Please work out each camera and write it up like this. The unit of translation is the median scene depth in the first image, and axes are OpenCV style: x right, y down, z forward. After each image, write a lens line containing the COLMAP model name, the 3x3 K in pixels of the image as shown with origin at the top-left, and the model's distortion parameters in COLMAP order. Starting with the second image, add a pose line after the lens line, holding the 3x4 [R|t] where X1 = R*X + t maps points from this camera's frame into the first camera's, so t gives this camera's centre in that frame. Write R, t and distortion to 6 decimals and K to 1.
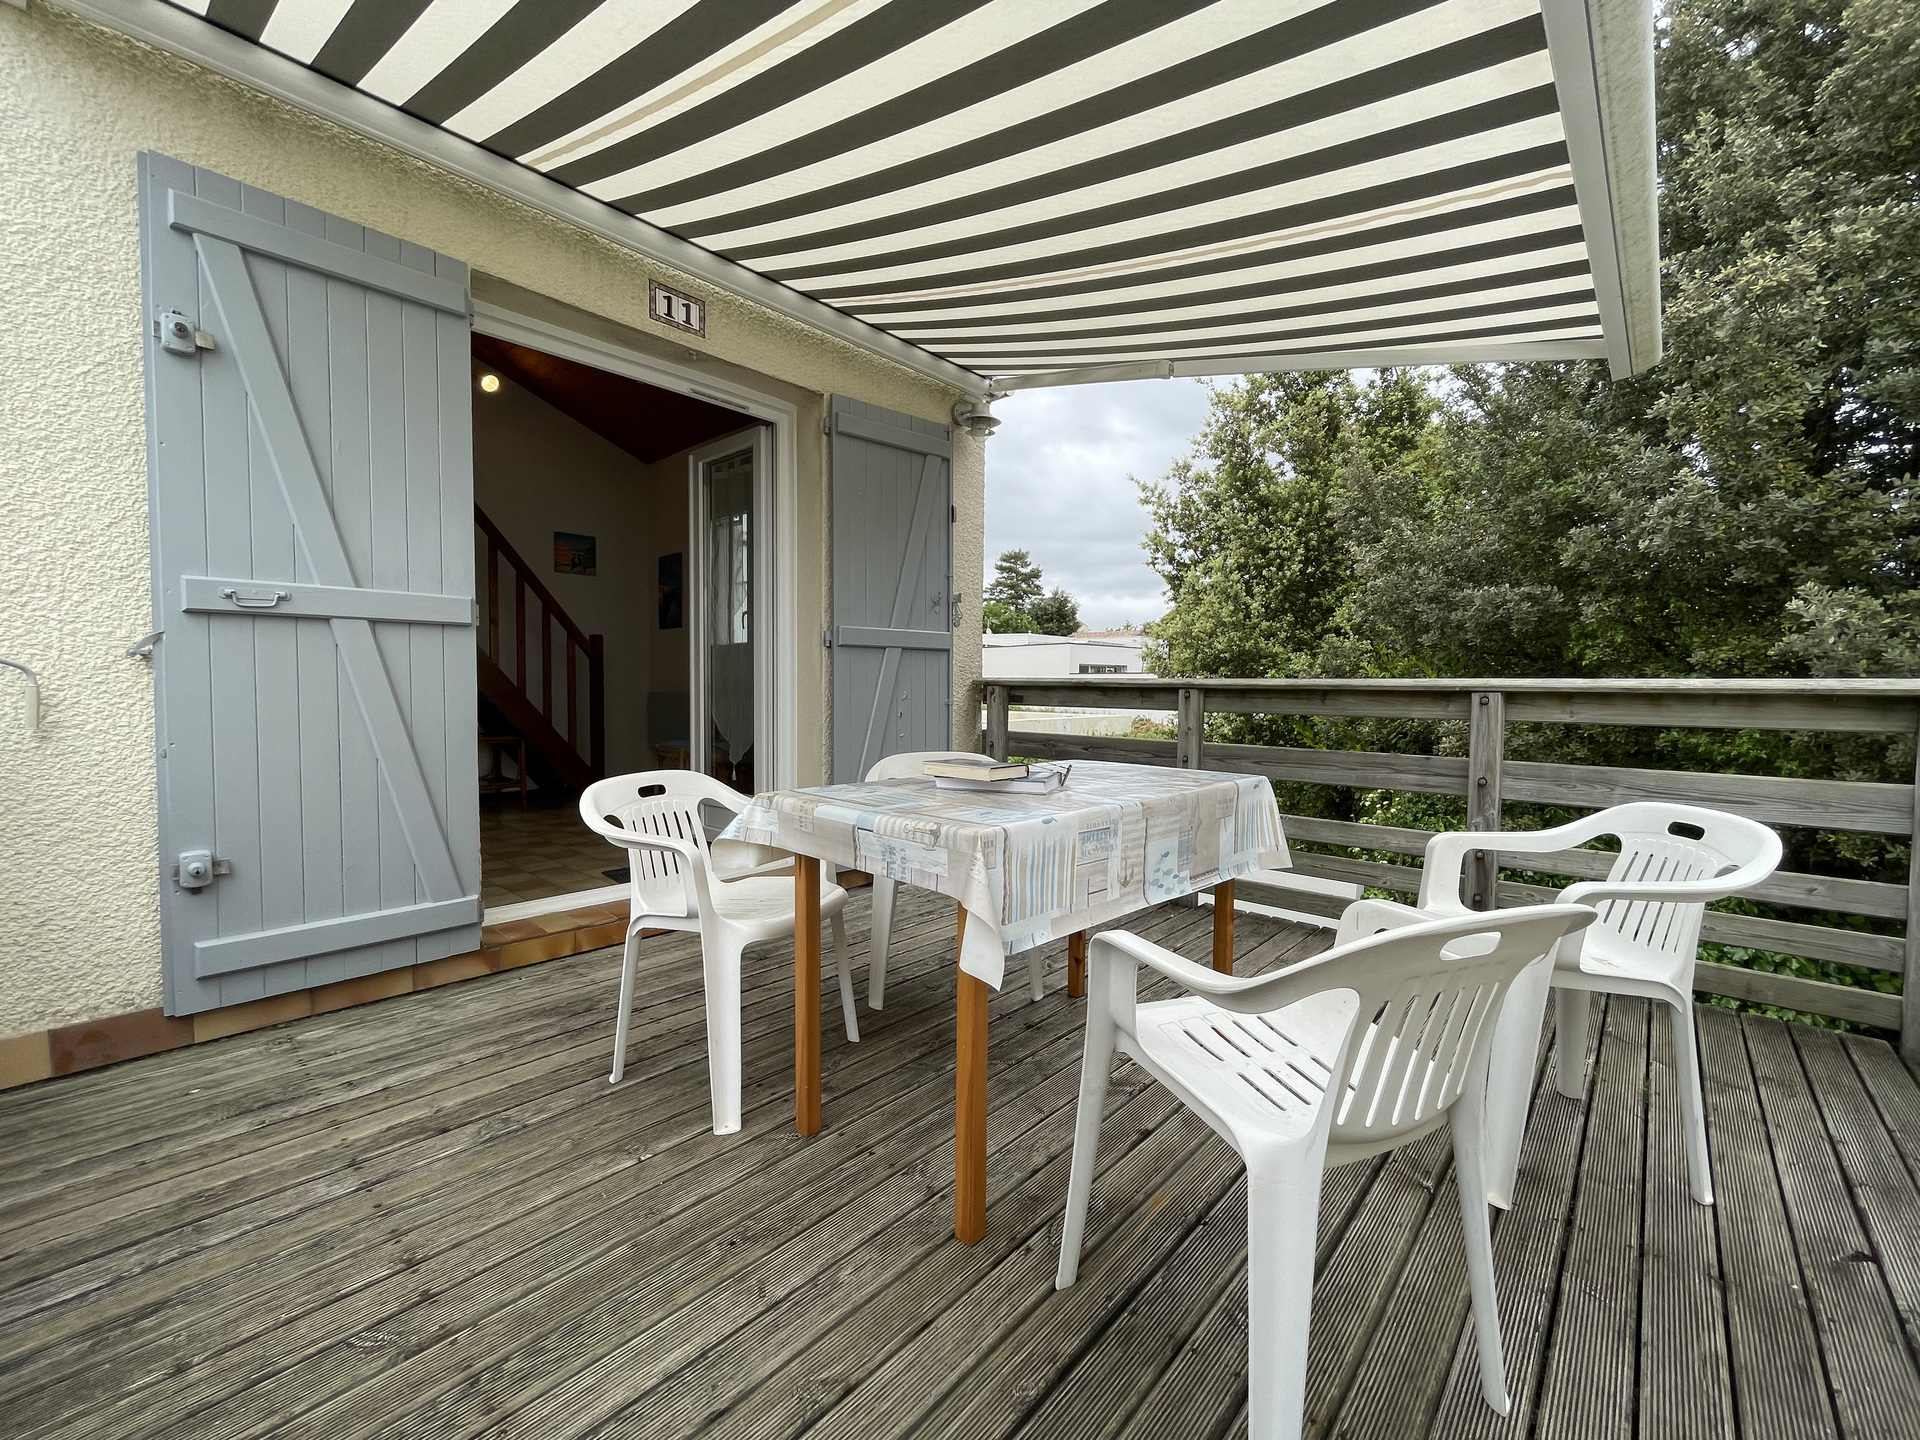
lens RADIAL K [[784.5, 0, 952.6], [0, 784.5, 723.7], [0, 0, 1]] dist [-0.005607, 0.001662]
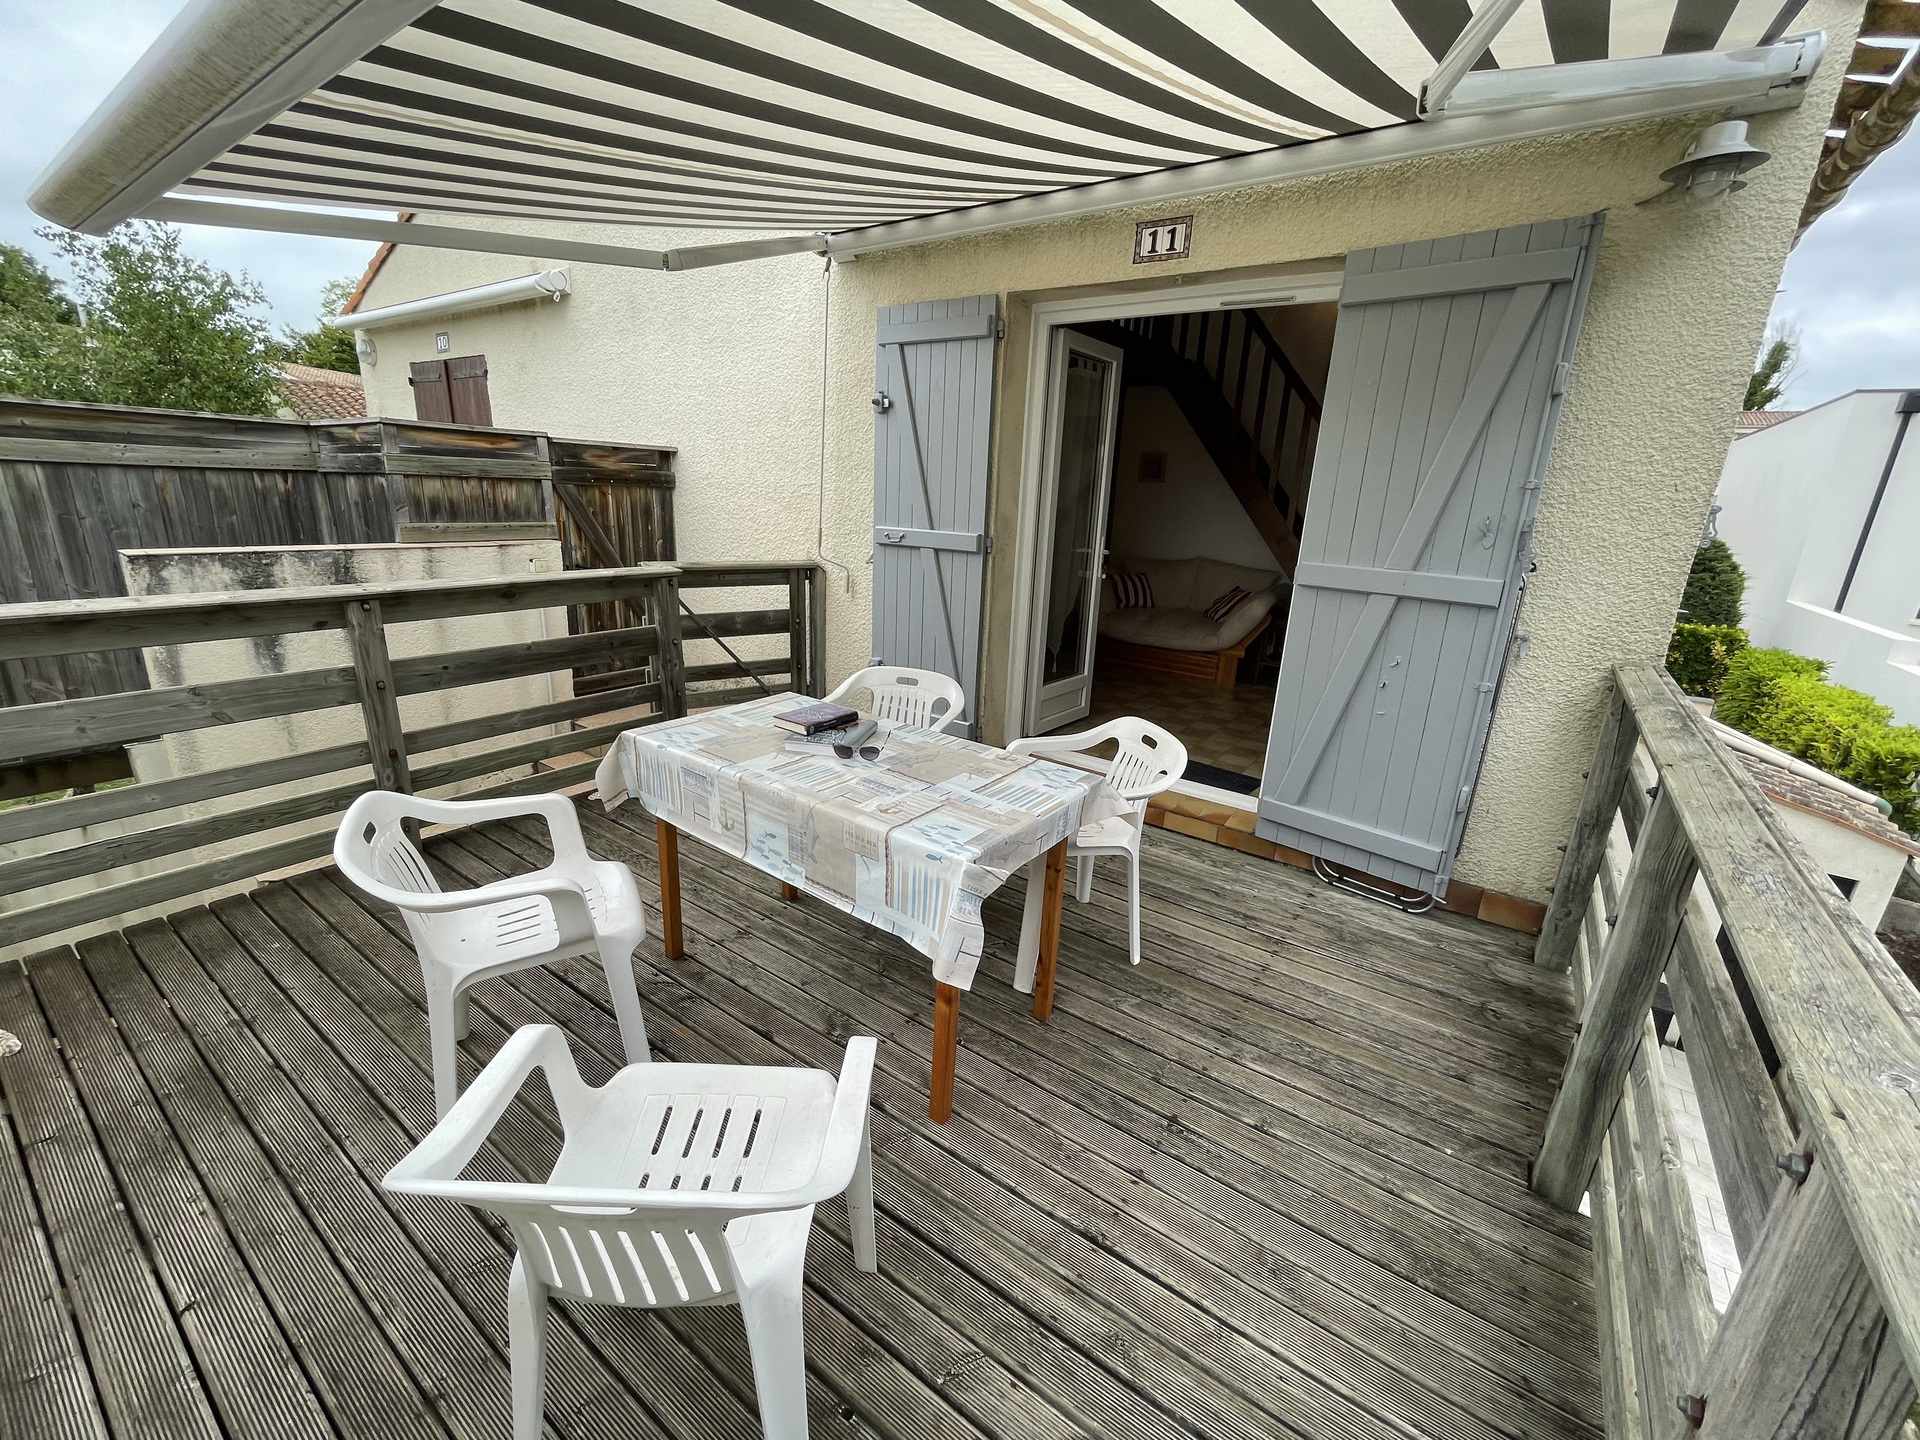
lens RADIAL K [[784.5, 0, 973.1], [0, 784.5, 723.8], [0, 0, 1]] dist [-0.005607, 0.001662]
pose [[0.119858, 0.281707, -0.951985, 0.980425], [-0.090994, 0.957979, 0.272024, -0.232260], [0.988612, 0.054020, 0.140455, 0.830537]]
